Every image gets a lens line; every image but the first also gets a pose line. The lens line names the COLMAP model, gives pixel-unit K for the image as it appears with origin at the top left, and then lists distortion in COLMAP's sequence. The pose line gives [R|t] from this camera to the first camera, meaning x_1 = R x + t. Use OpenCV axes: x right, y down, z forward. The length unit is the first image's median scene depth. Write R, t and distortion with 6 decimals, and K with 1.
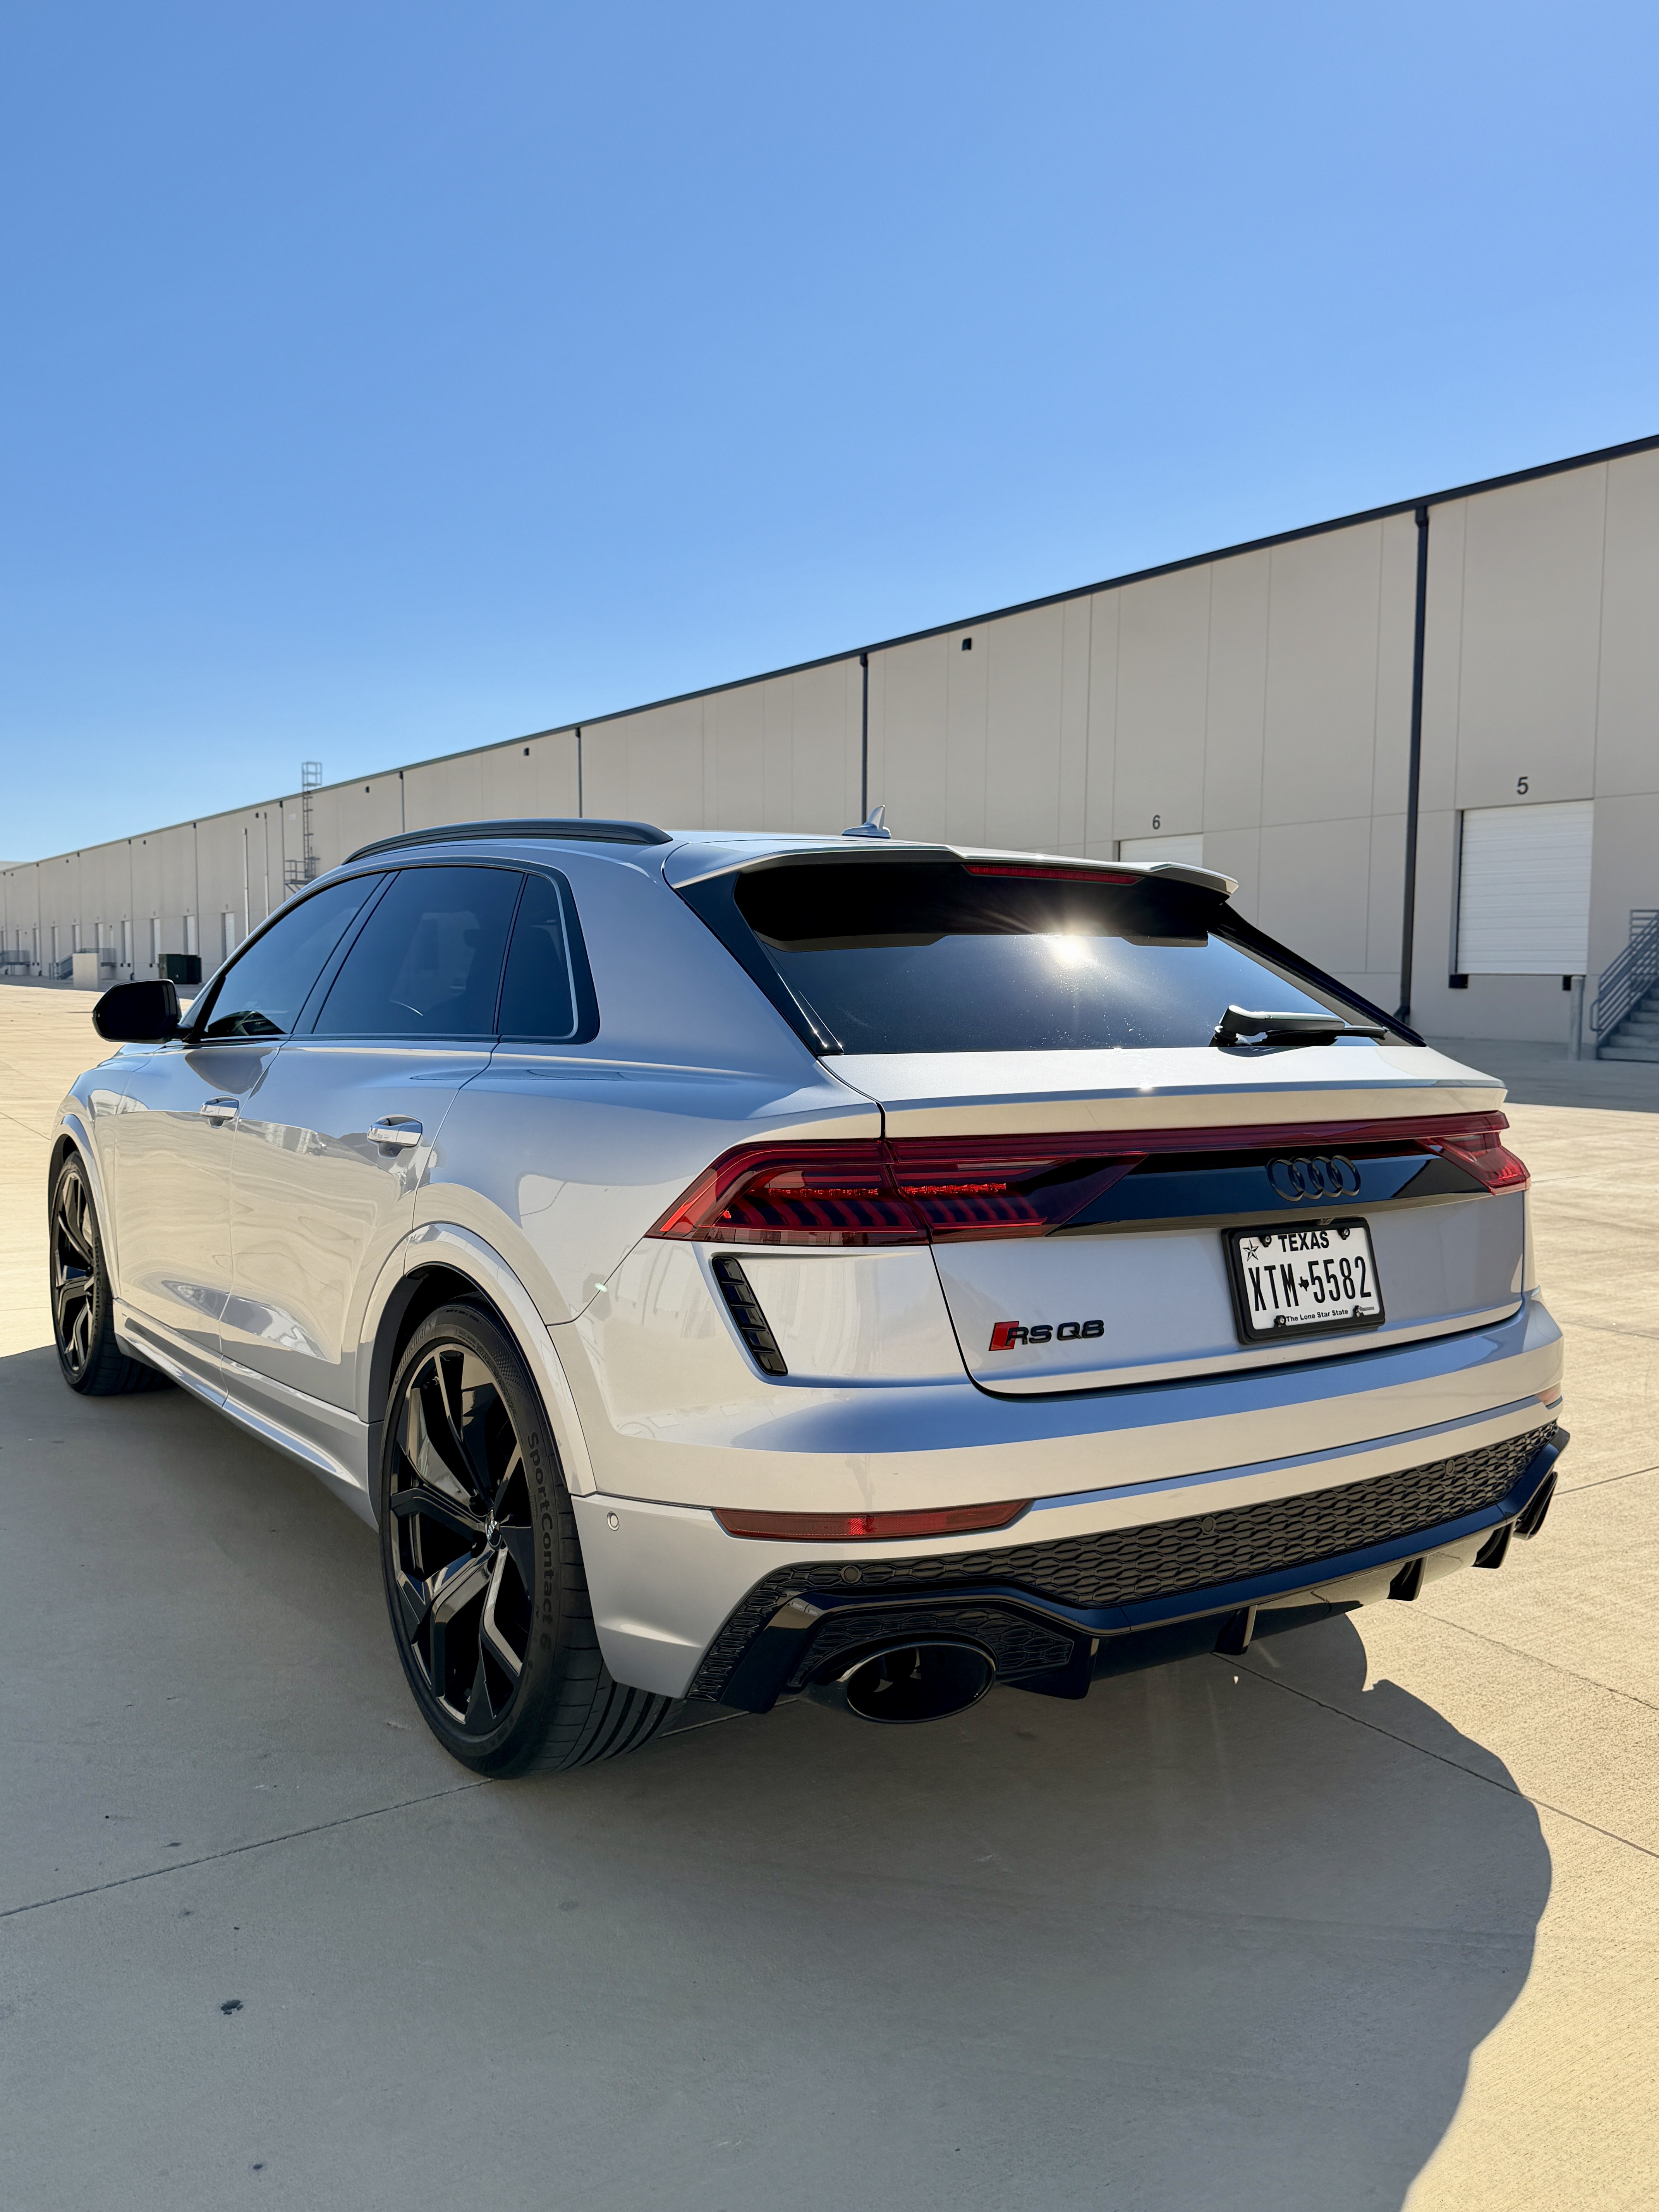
lens RADIAL K [[1695.7, 0, 823.4], [0, 1695.7, 1104.3], [0, 0, 1]] dist [0.107654, -0.211033]
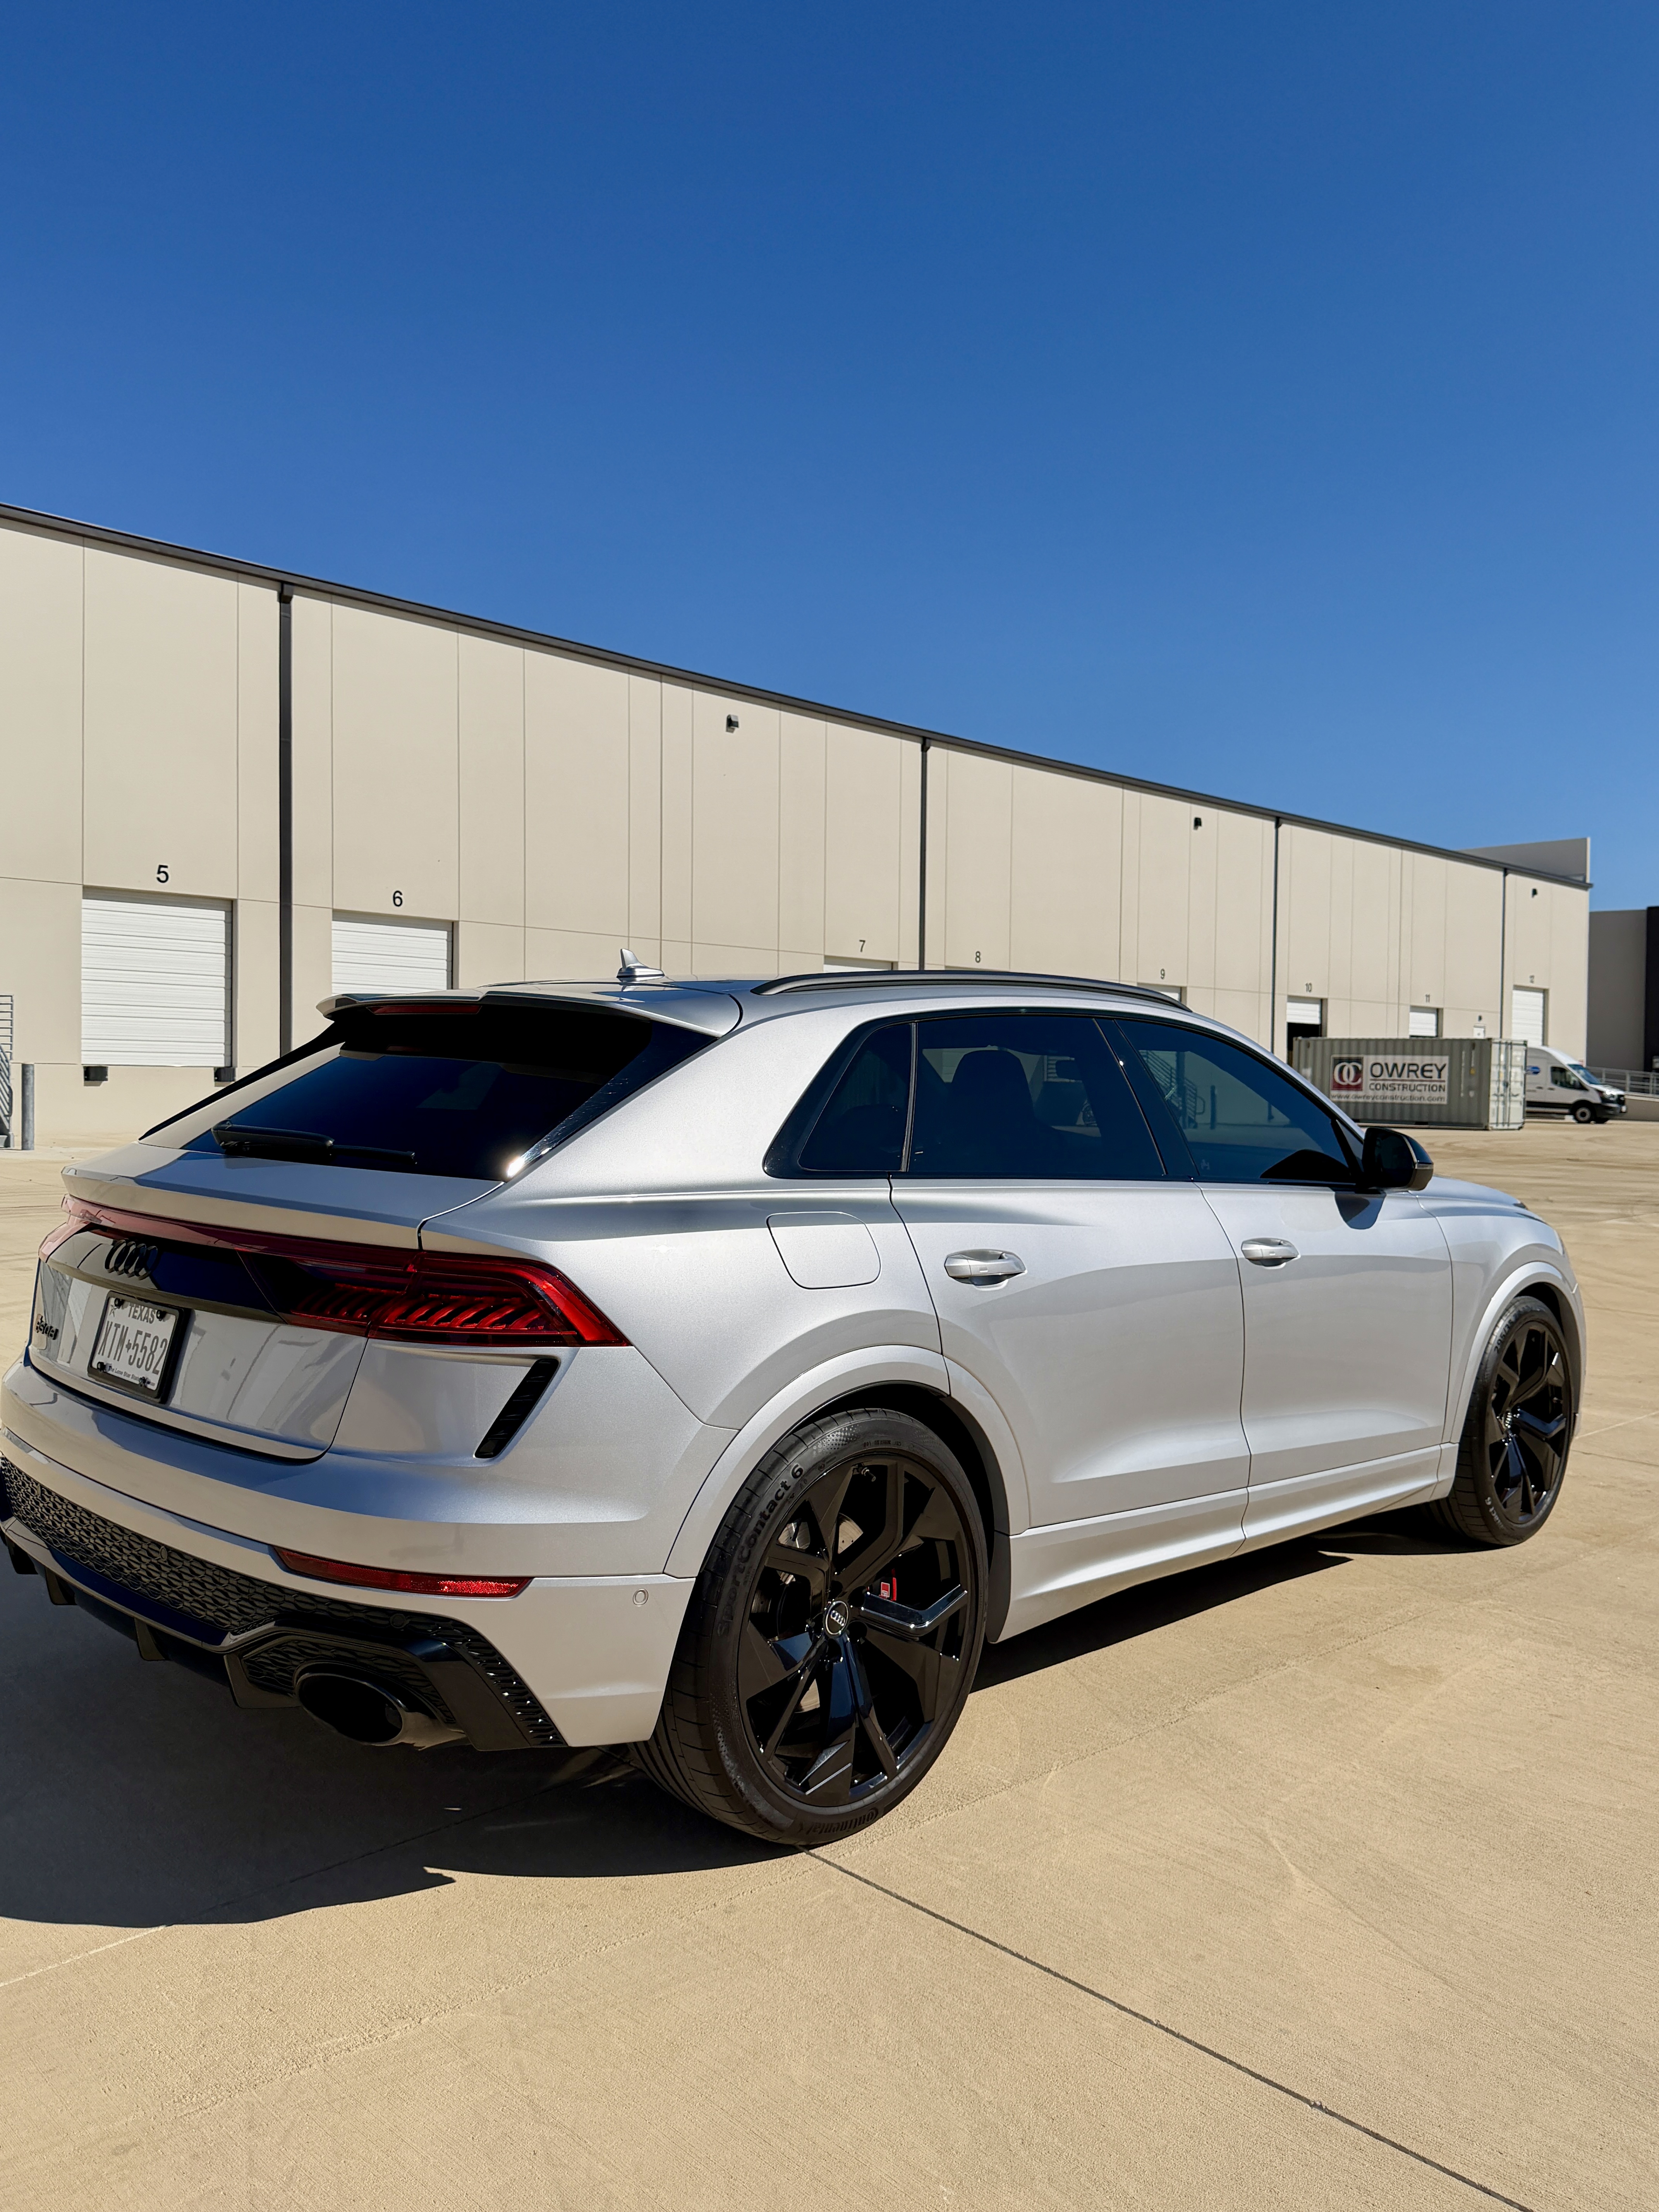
lens RADIAL K [[1707.9, 0, 809.1], [0, 1707.9, 1099.3], [0, 0, 1]] dist [0.059326, -0.124043]
pose [[0.159162, 0.003972, -0.987245, 1.577109], [-0.089415, 0.995940, -0.010408, -0.101036], [0.983195, 0.089931, 0.158871, 1.276603]]
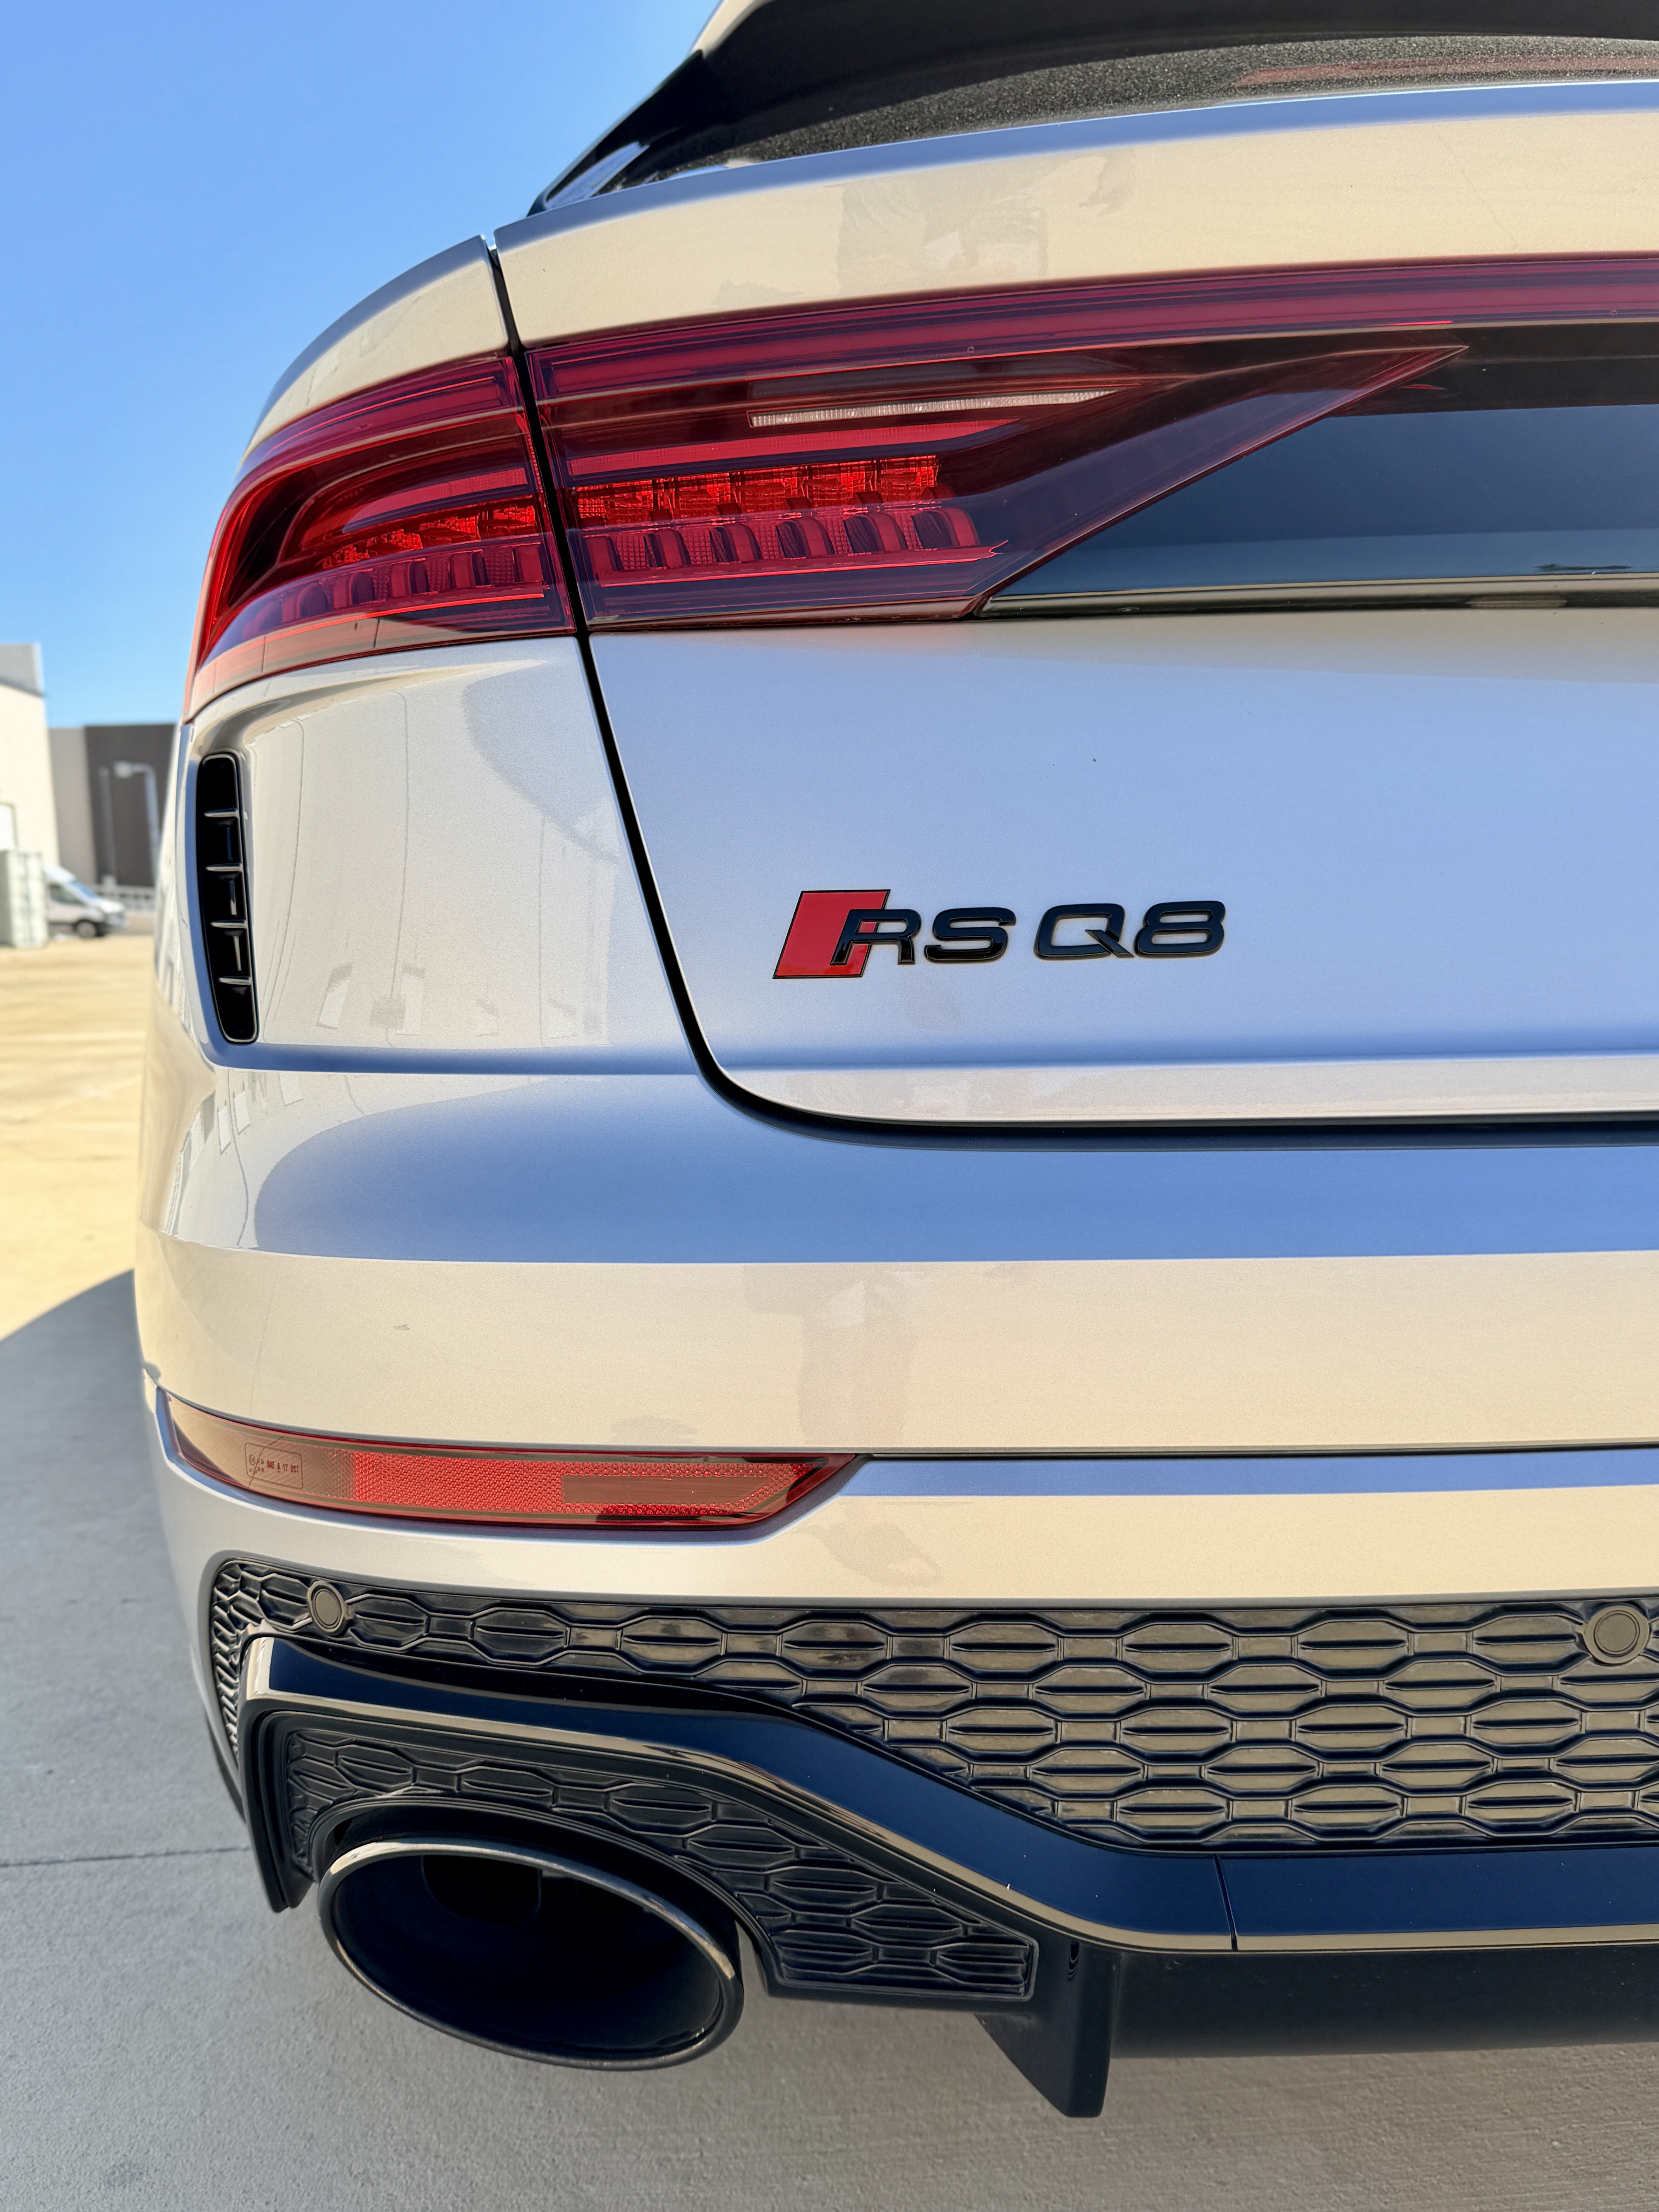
lens RADIAL K [[1675.9, 0, 813.8], [0, 1675.9, 1109.0], [0, 0, 1]] dist [0.096980, -0.153851]
pose [[0.873264, 0.020125, -0.486831, 0.228266], [0.002582, 0.998942, 0.045926, 0.138550], [0.487240, -0.041362, 0.872288, 0.655027]]
